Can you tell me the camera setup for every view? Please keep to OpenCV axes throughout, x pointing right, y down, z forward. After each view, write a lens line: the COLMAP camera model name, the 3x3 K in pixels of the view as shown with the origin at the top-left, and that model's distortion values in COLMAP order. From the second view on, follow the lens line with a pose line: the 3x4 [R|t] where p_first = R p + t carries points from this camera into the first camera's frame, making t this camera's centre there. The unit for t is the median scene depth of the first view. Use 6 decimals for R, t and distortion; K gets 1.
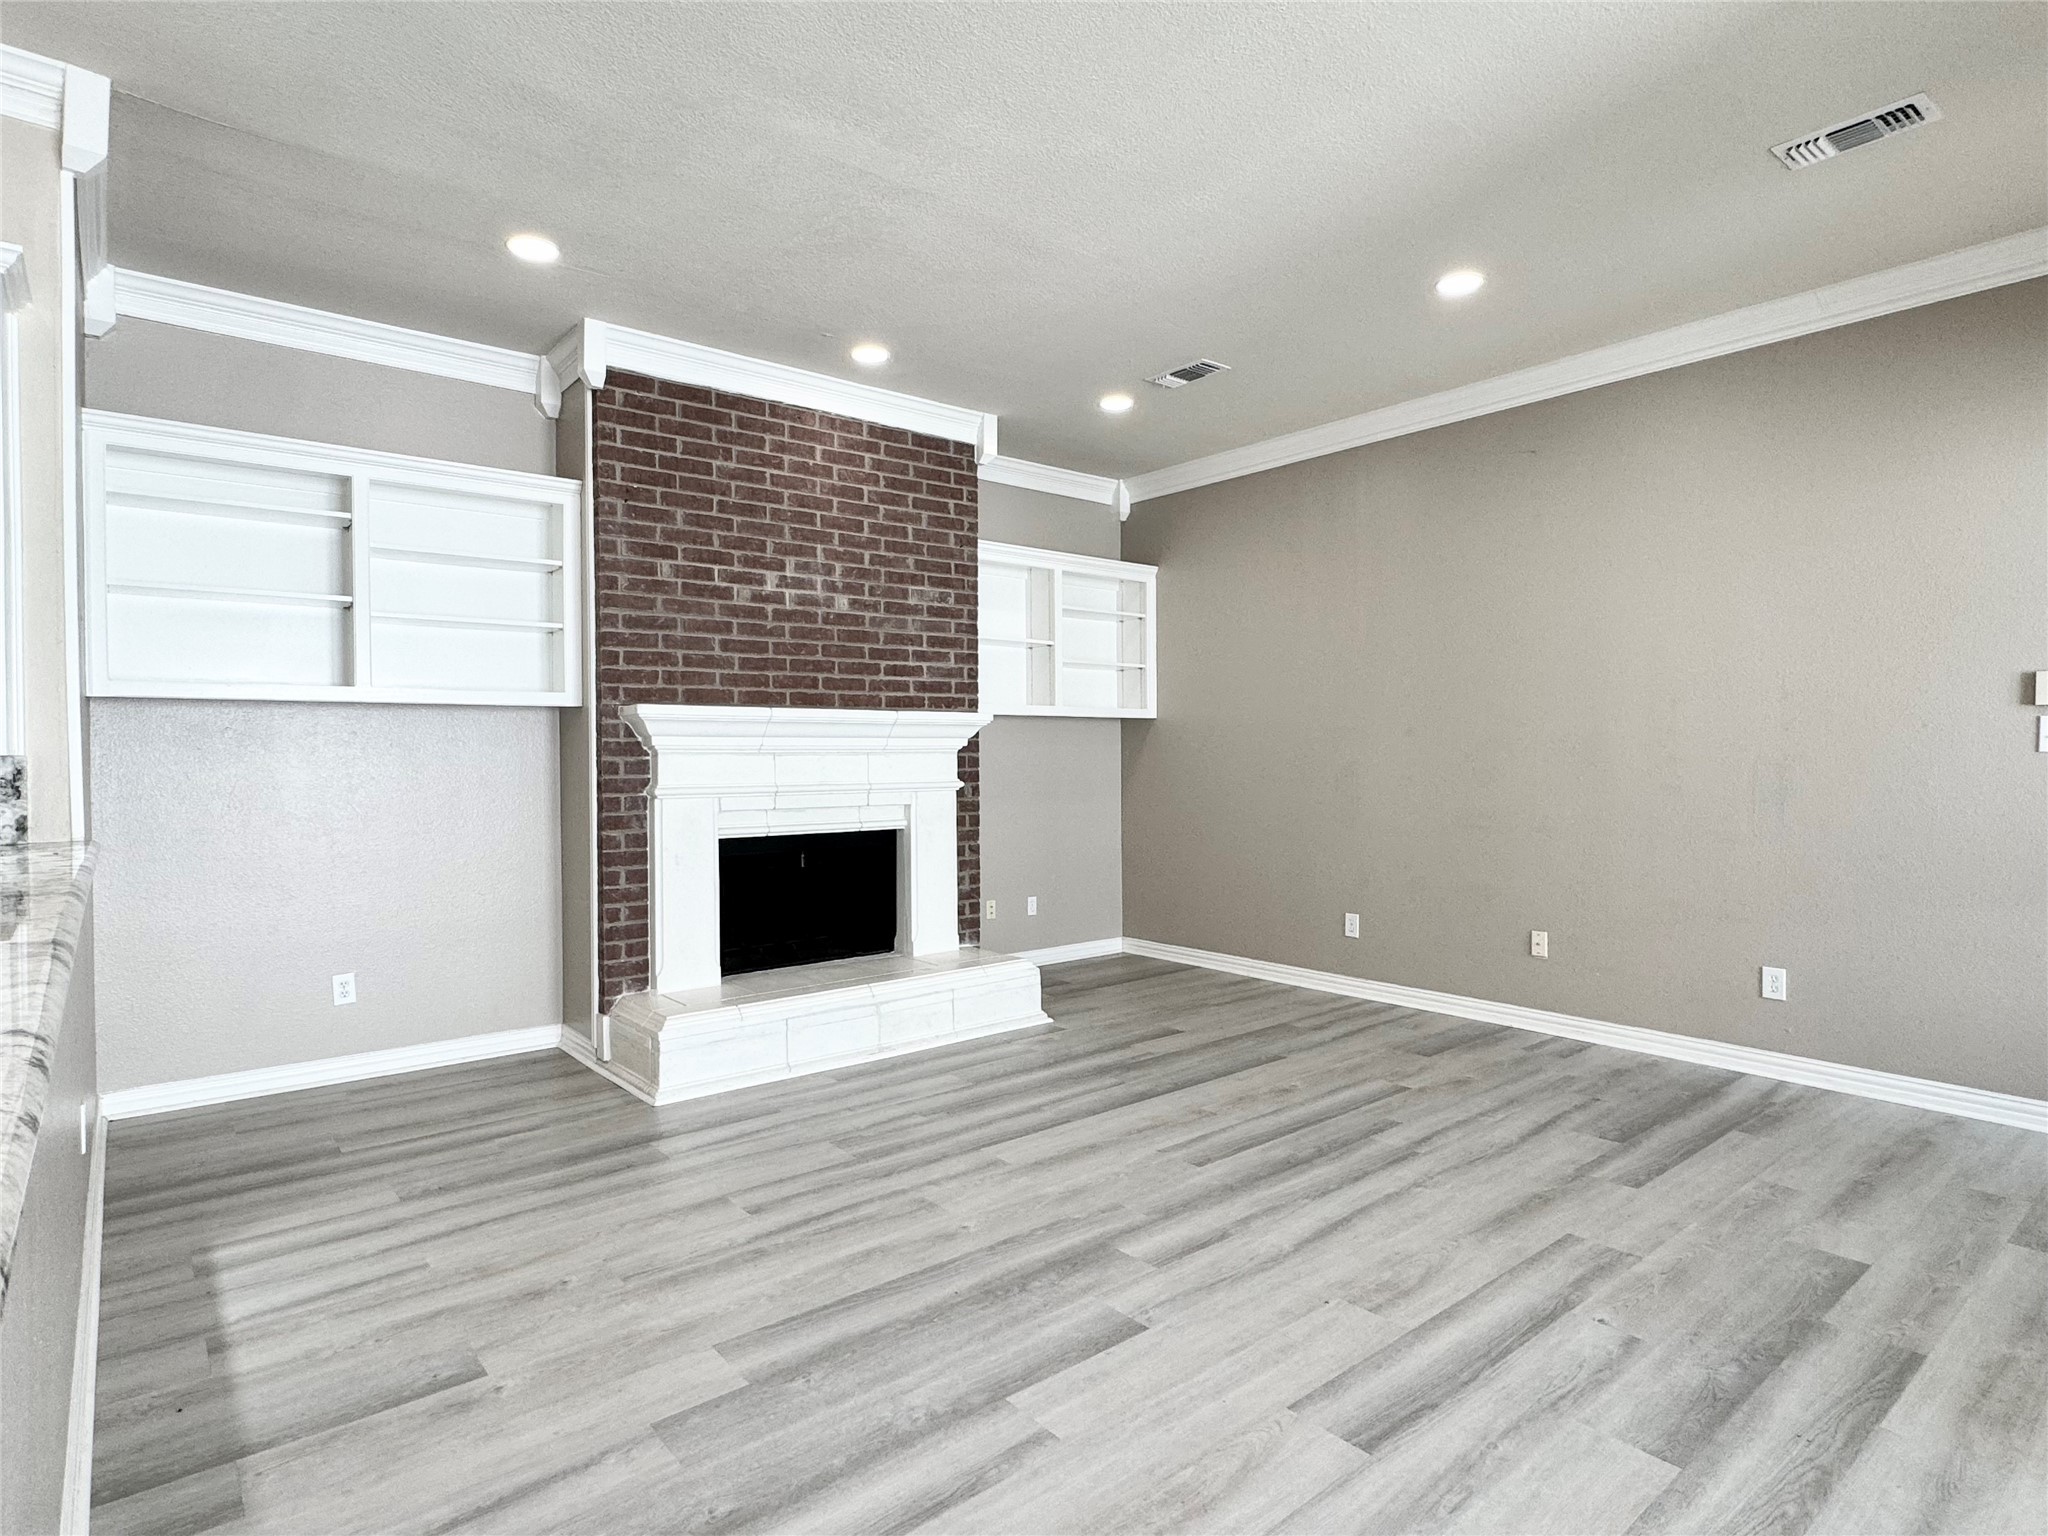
lens RADIAL K [[1096.3, 0, 1014.7], [0, 1096.3, 761.6], [0, 0, 1]] dist [0.001084, 0.000448]
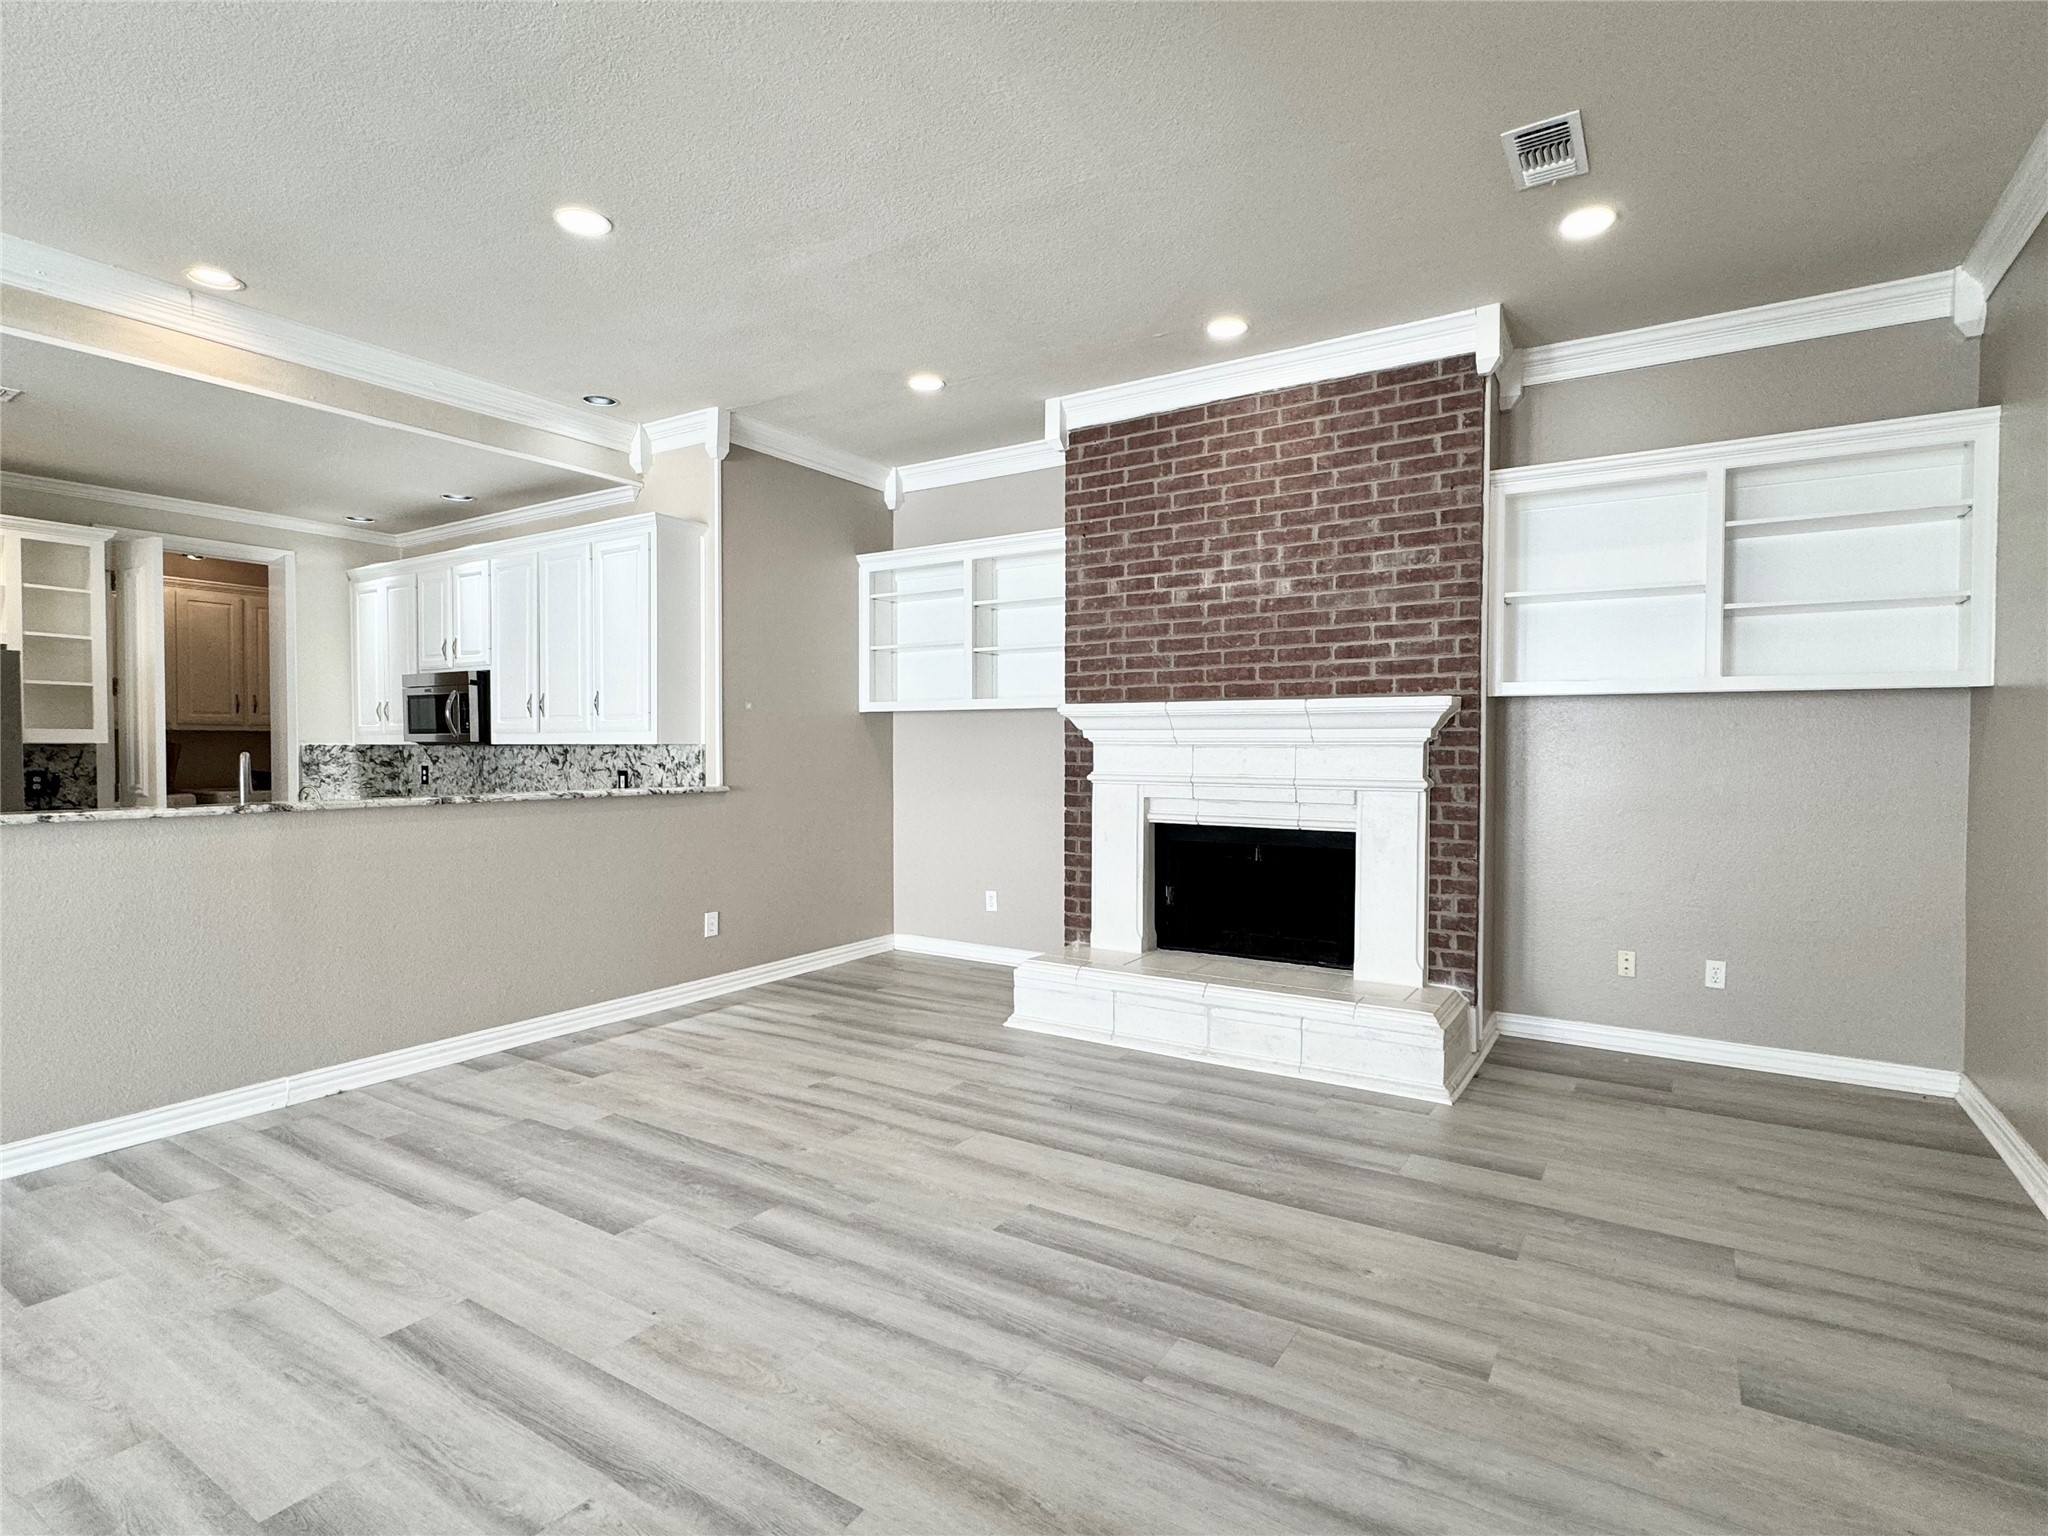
lens RADIAL K [[1025.4, 0, 1024.5], [0, 1025.4, 764.1], [0, 0, 1]] dist [-0.001712, 0.000647]
pose [[0.311226, 0.021897, -0.950083, 0.760716], [-0.011811, 0.999746, 0.019173, -0.007557], [0.950262, 0.005254, 0.311406, 0.632894]]
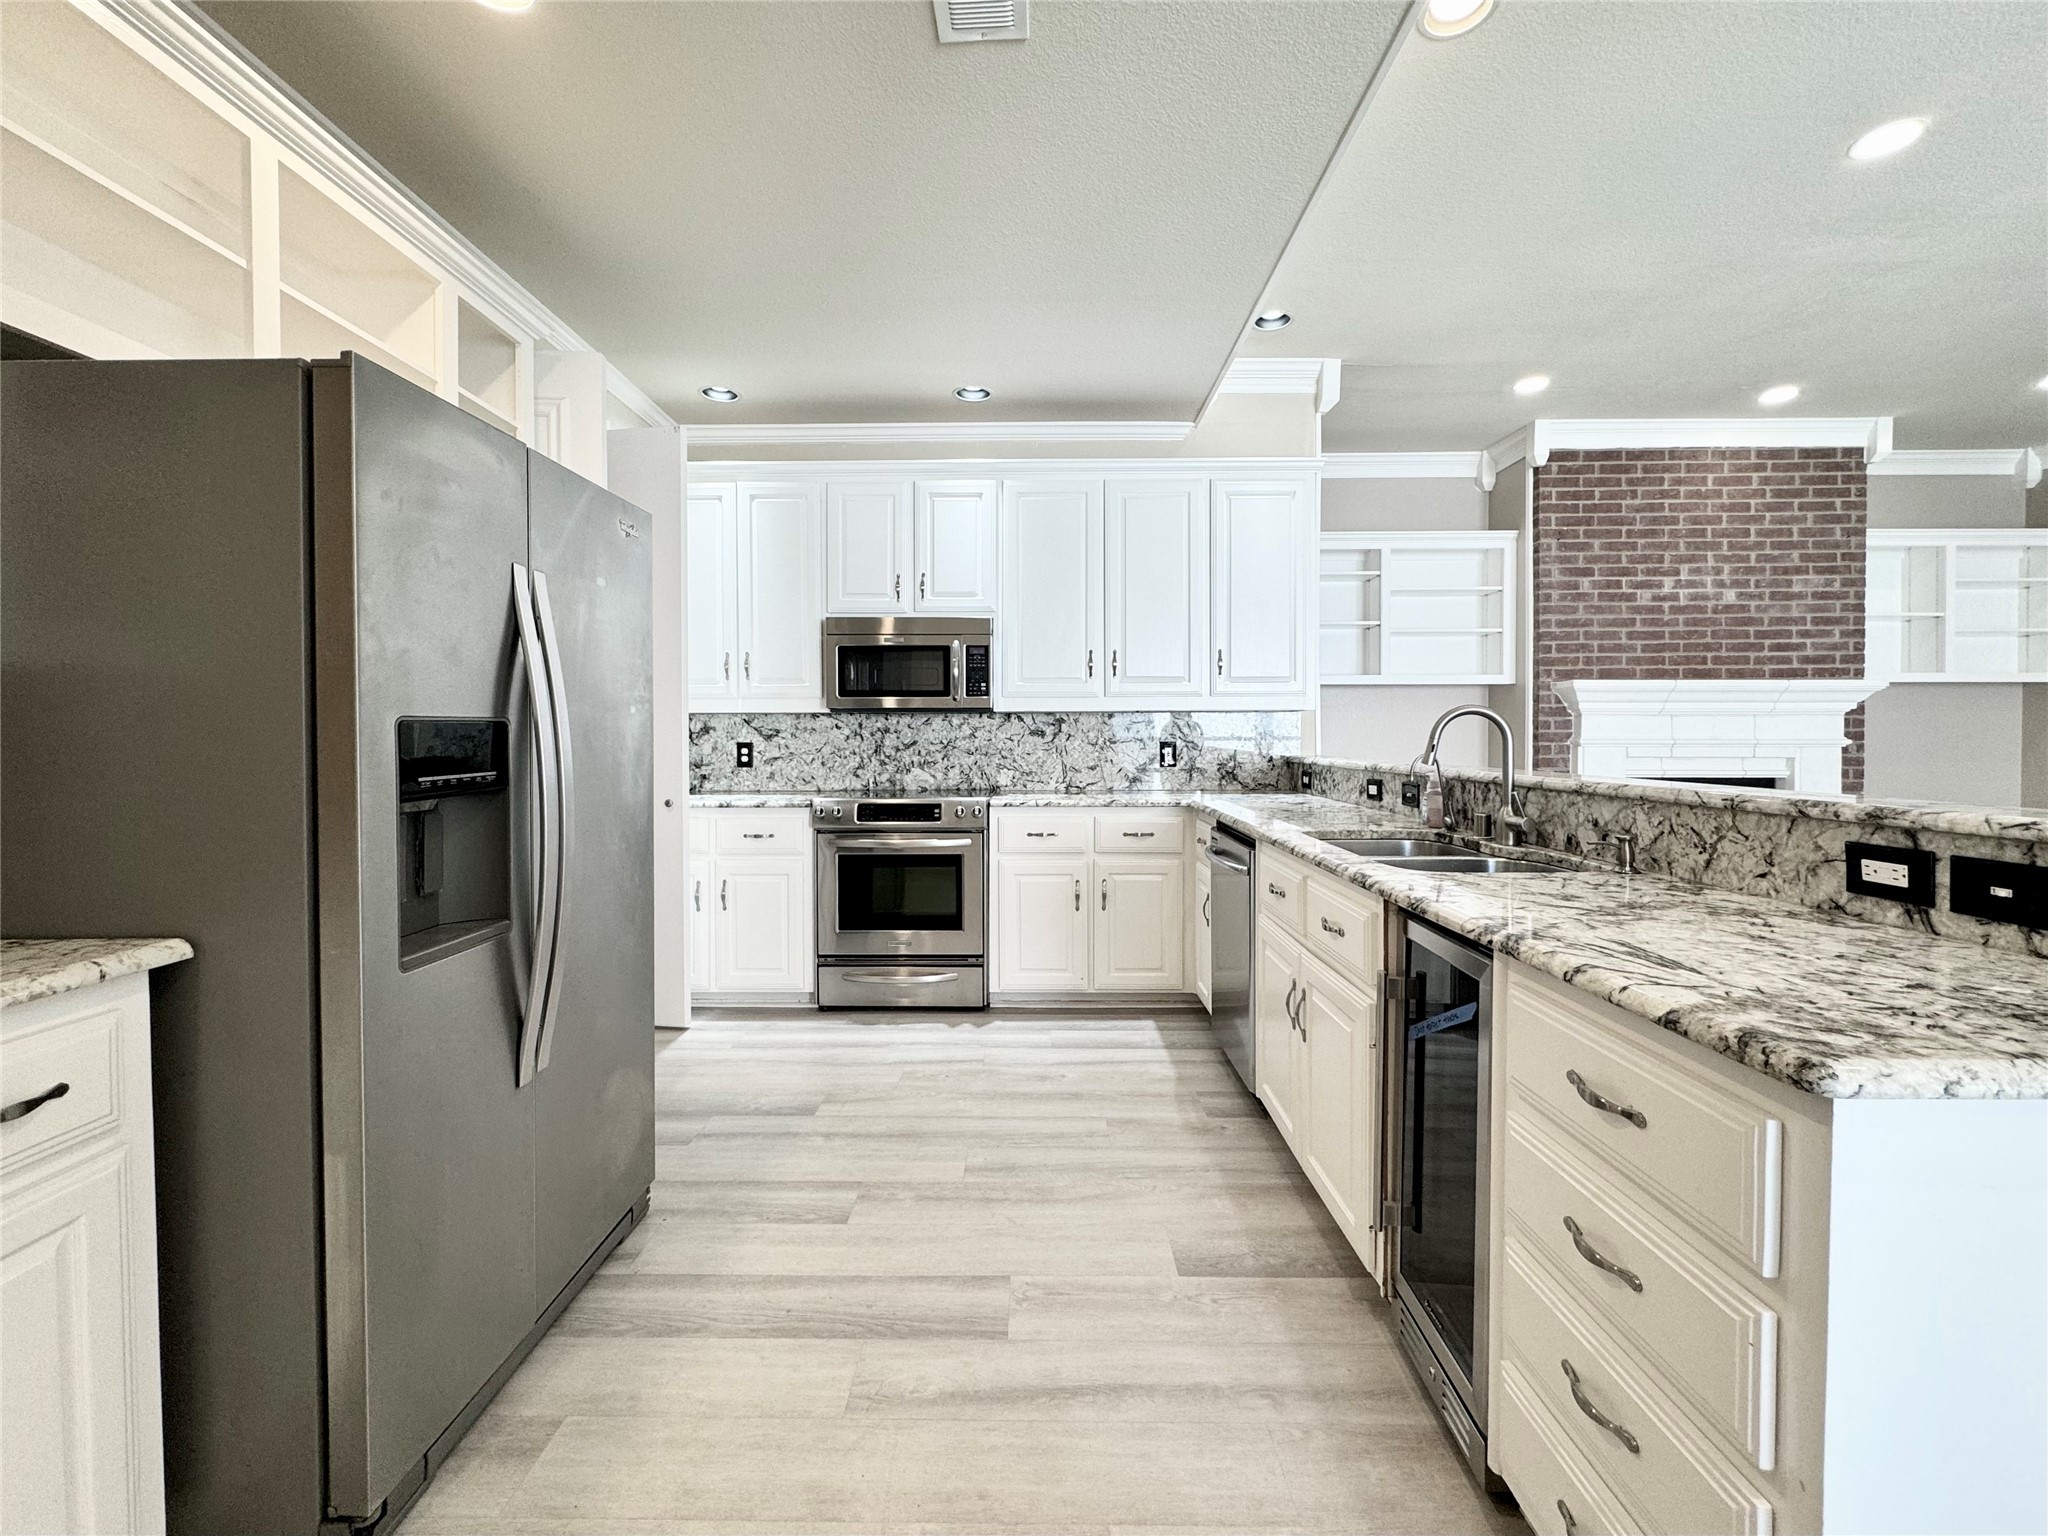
lens RADIAL K [[831.3, 0, 1023.3], [0, 831.3, 745.7], [0, 0, 1]] dist [-0.005642, 0.001186]
pose [[0.765837, 0.012998, -0.642903, -0.203586], [-0.007409, 0.999908, 0.011390, 0.028261], [0.642992, -0.003960, 0.765863, -0.313945]]
